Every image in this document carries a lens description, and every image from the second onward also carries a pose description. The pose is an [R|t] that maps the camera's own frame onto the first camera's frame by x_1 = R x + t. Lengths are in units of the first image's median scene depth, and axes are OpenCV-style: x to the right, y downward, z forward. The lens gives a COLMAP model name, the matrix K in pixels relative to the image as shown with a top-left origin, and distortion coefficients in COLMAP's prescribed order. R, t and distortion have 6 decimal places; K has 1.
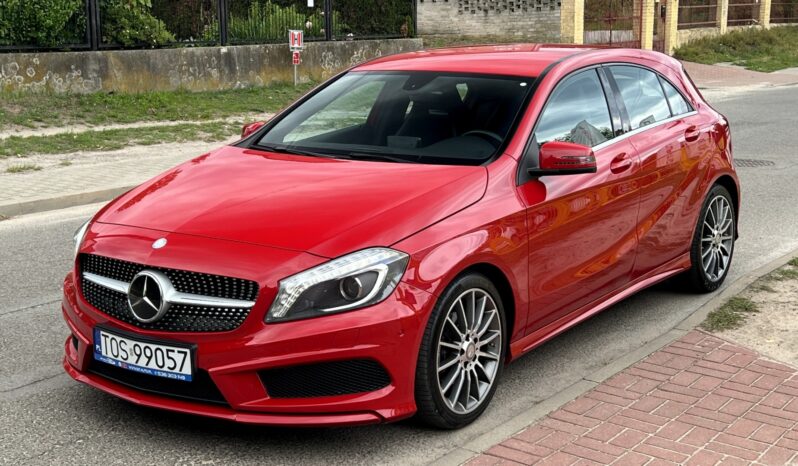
lens RADIAL K [[1146.7, 0, 386.5], [0, 1146.7, 233.5], [0, 0, 1]] dist [0.201885, -0.653079]
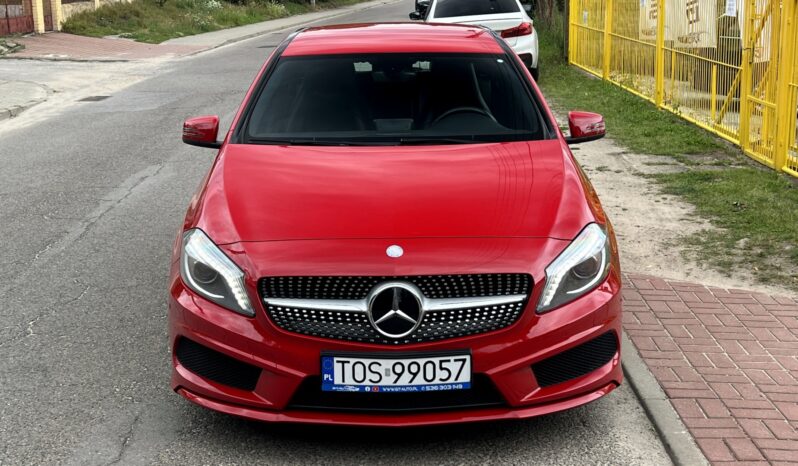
lens RADIAL K [[1090.5, 0, 381.8], [0, 1090.5, 233.5], [0, 0, 1]] dist [0.229031, -0.659974]
pose [[0.817498, -0.134671, 0.559966, -0.682486], [0.116890, 0.990838, 0.067647, -0.064803], [-0.563946, 0.010153, 0.825750, 0.279337]]
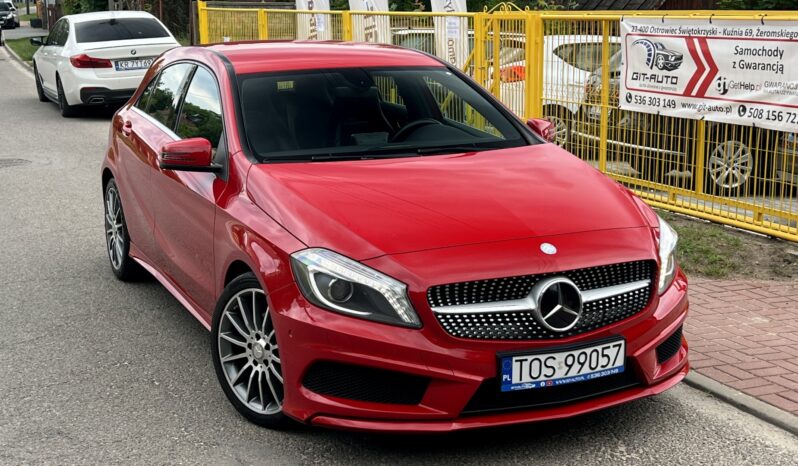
lens RADIAL K [[1146.7, 0, 386.5], [0, 1146.7, 233.5], [0, 0, 1]] dist [0.201885, -0.653079]
pose [[0.508510, -0.169690, 0.844170, -1.053321], [0.169911, 0.980887, 0.094821, -0.115409], [-0.844125, 0.095217, 0.527623, 0.599514]]
